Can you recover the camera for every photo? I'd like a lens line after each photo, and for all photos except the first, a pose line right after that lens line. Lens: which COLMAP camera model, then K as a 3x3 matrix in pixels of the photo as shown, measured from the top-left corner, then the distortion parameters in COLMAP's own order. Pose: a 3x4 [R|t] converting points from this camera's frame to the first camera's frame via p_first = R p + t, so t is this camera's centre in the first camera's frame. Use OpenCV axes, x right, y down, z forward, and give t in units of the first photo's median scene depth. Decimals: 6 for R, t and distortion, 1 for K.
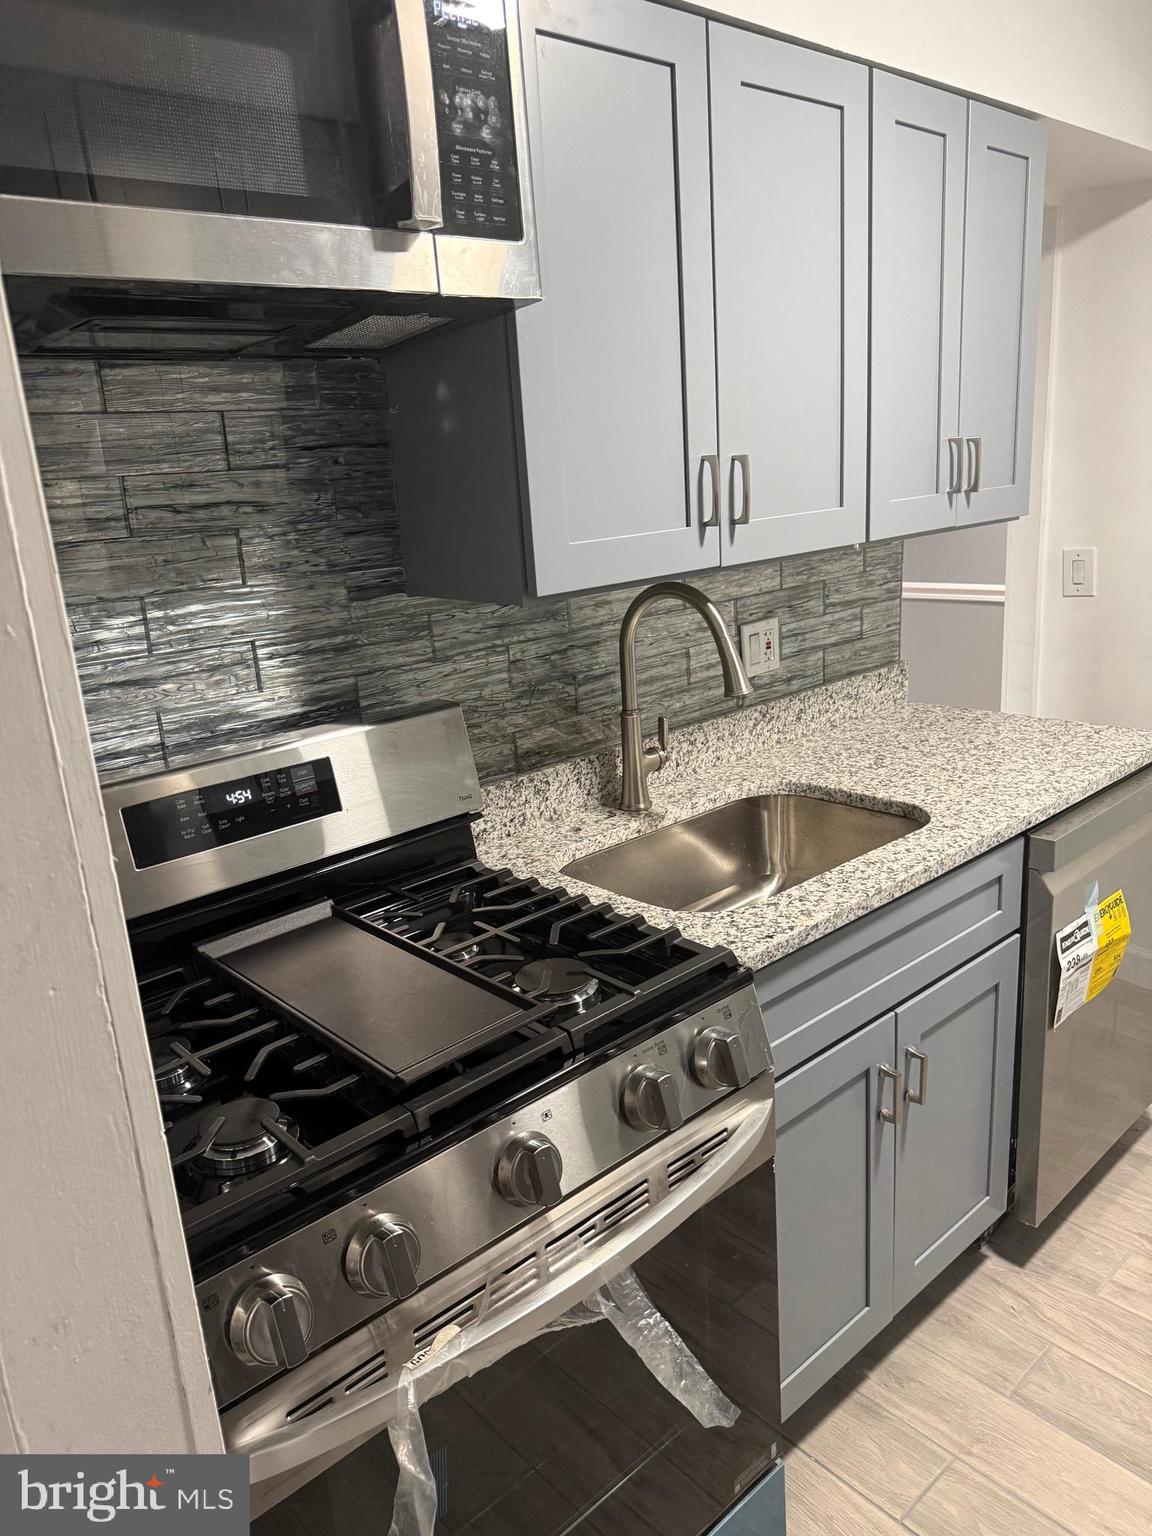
lens RADIAL K [[1095.3, 0, 579.2], [0, 1095.3, 767.5], [0, 0, 1]] dist [0.058664, -0.083297]
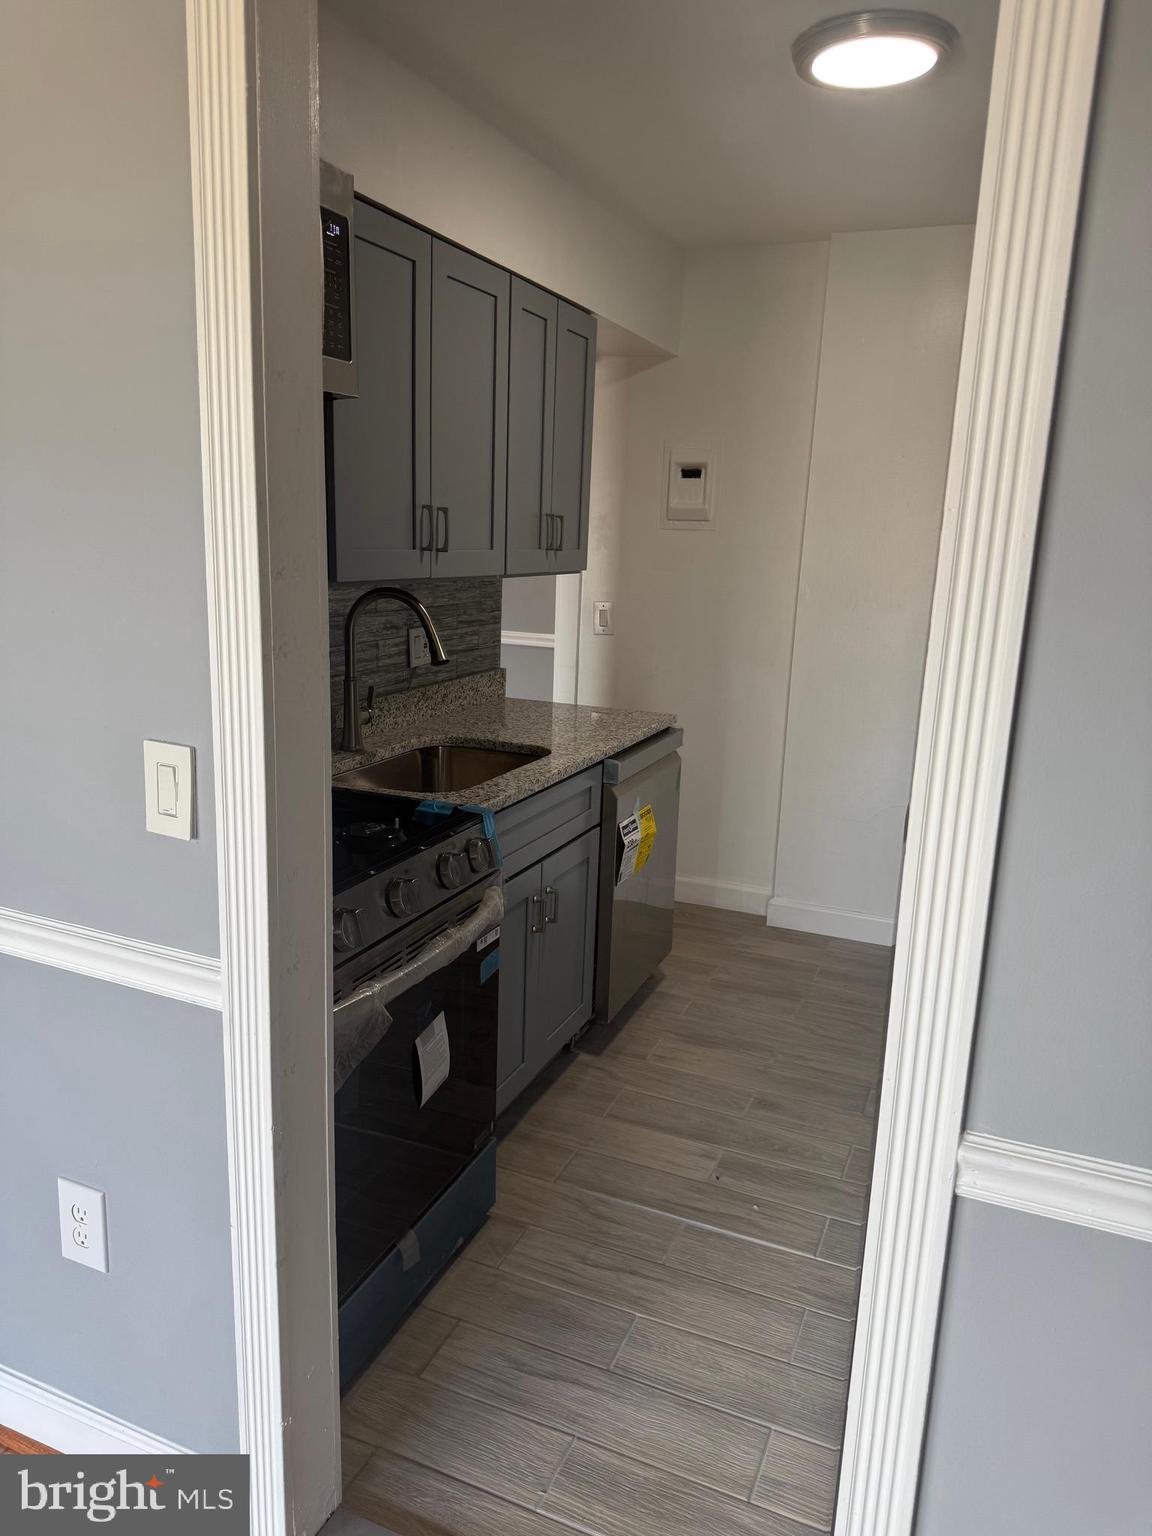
lens RADIAL K [[1095.3, 0, 577.0], [0, 1095.3, 783.0], [0, 0, 1]] dist [0.058664, -0.083297]
pose [[0.890866, -0.003341, 0.454253, -0.332286], [0.030762, 0.998121, -0.052988, 0.163256], [-0.453223, 0.061179, 0.889295, -0.375465]]
